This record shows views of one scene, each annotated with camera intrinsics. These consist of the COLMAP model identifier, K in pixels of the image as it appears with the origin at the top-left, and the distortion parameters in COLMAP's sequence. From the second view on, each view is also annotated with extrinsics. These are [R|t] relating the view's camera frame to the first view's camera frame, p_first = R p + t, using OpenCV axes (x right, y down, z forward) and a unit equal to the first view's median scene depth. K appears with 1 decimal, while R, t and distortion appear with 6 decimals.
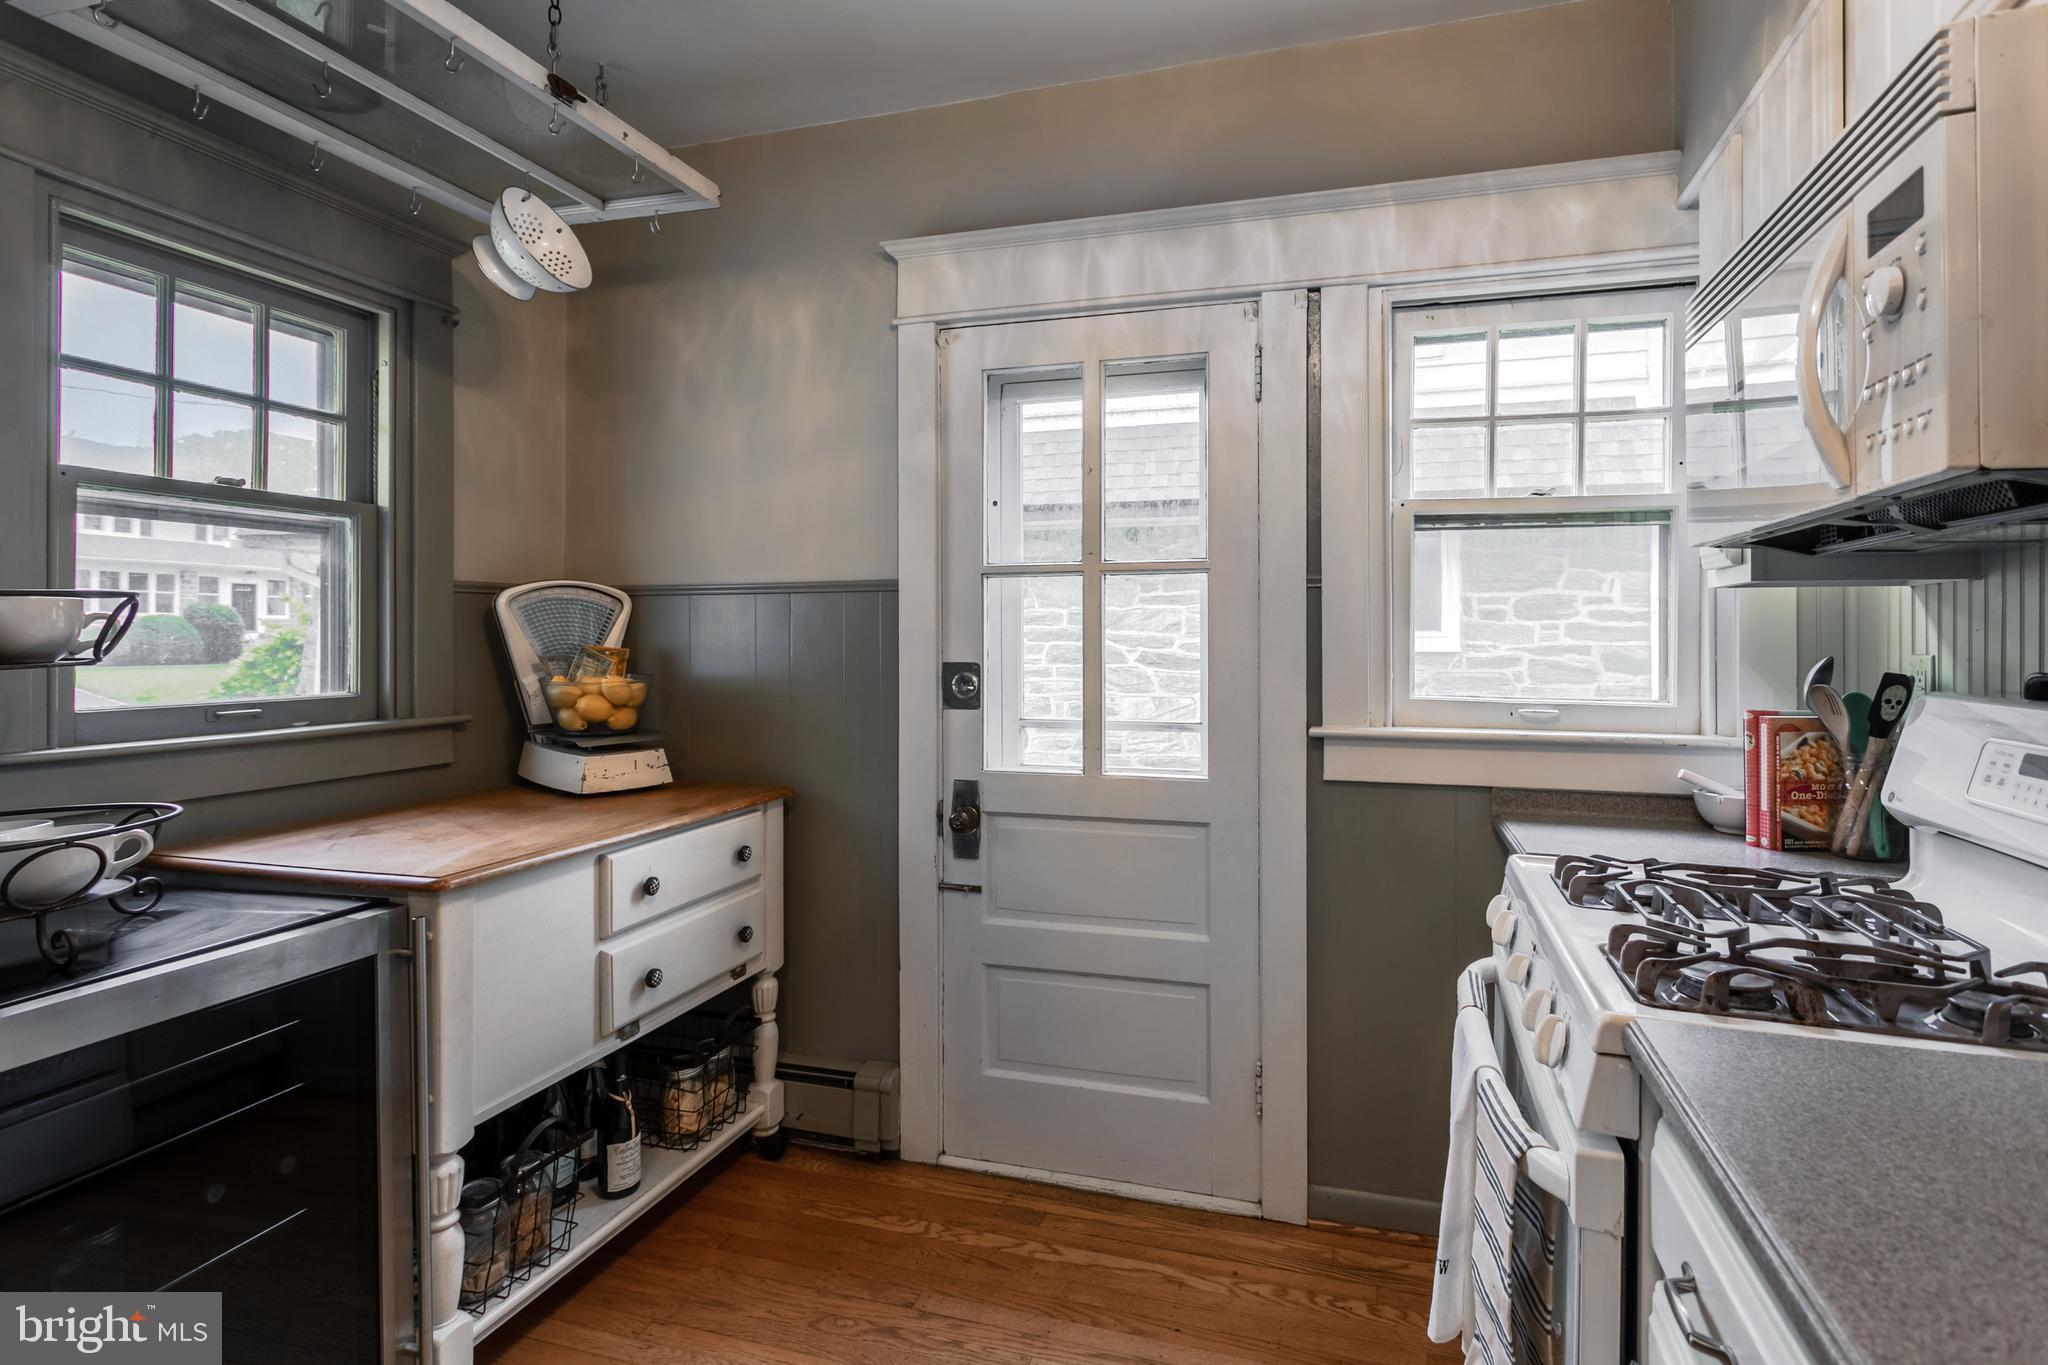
lens RADIAL K [[997.9, 0, 1047.2], [0, 997.9, 624.7], [0, 0, 1]] dist [0.001862, 0.001742]
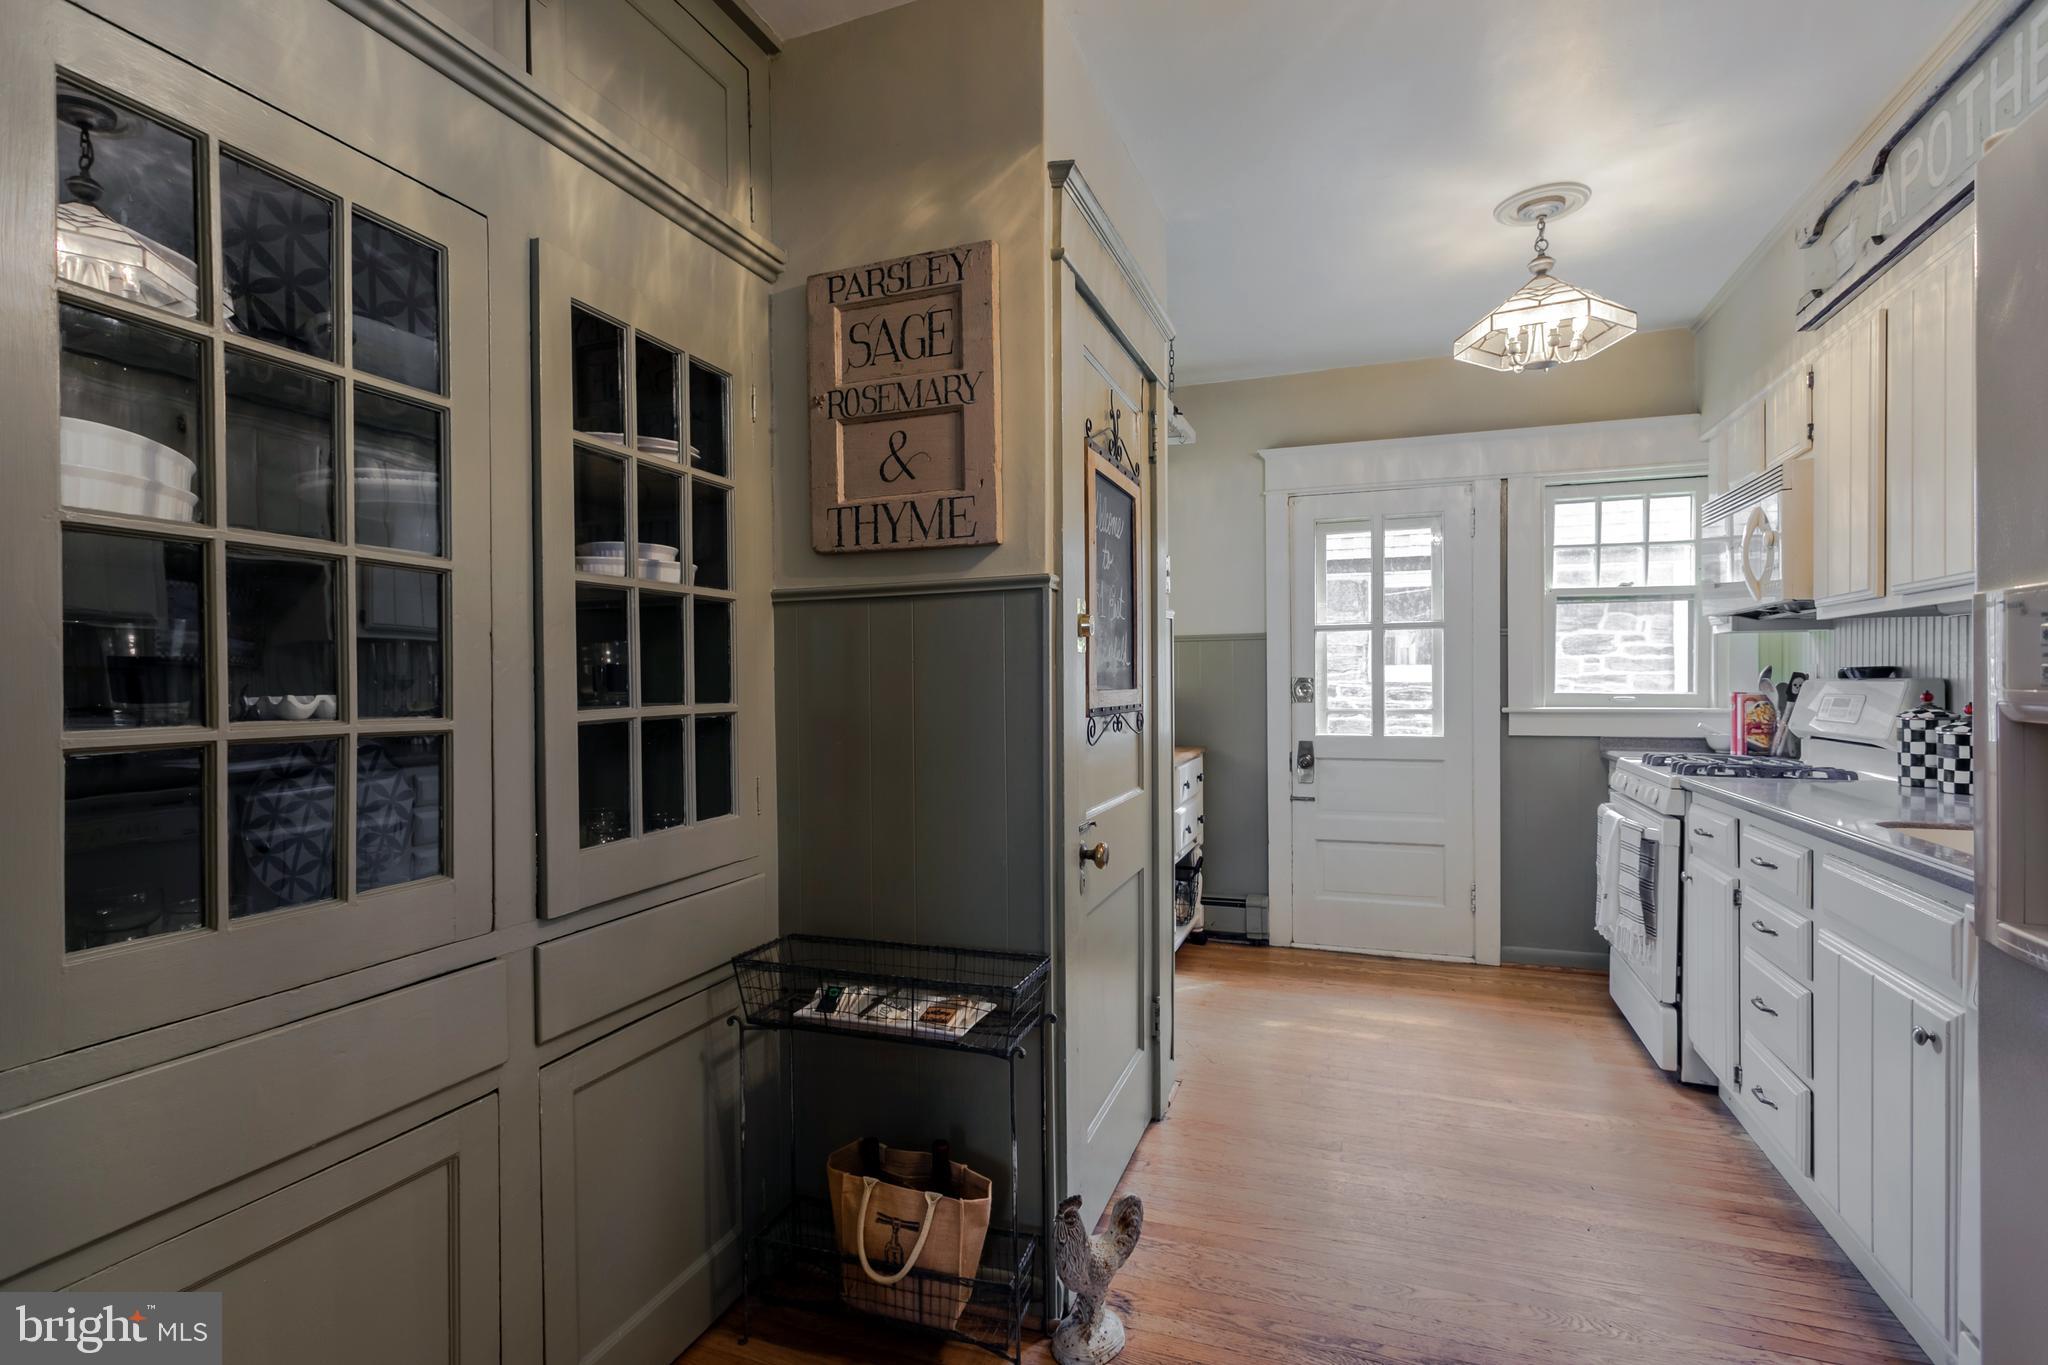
lens RADIAL K [[997.9, 0, 1021.4], [0, 997.9, 688.6], [0, 0, 1]] dist [0.001862, 0.001742]
pose [[0.999404, -0.010273, -0.032954, -0.585750], [0.010950, 0.999732, 0.020406, 0.015795], [0.032736, -0.020755, 0.999249, -0.931404]]
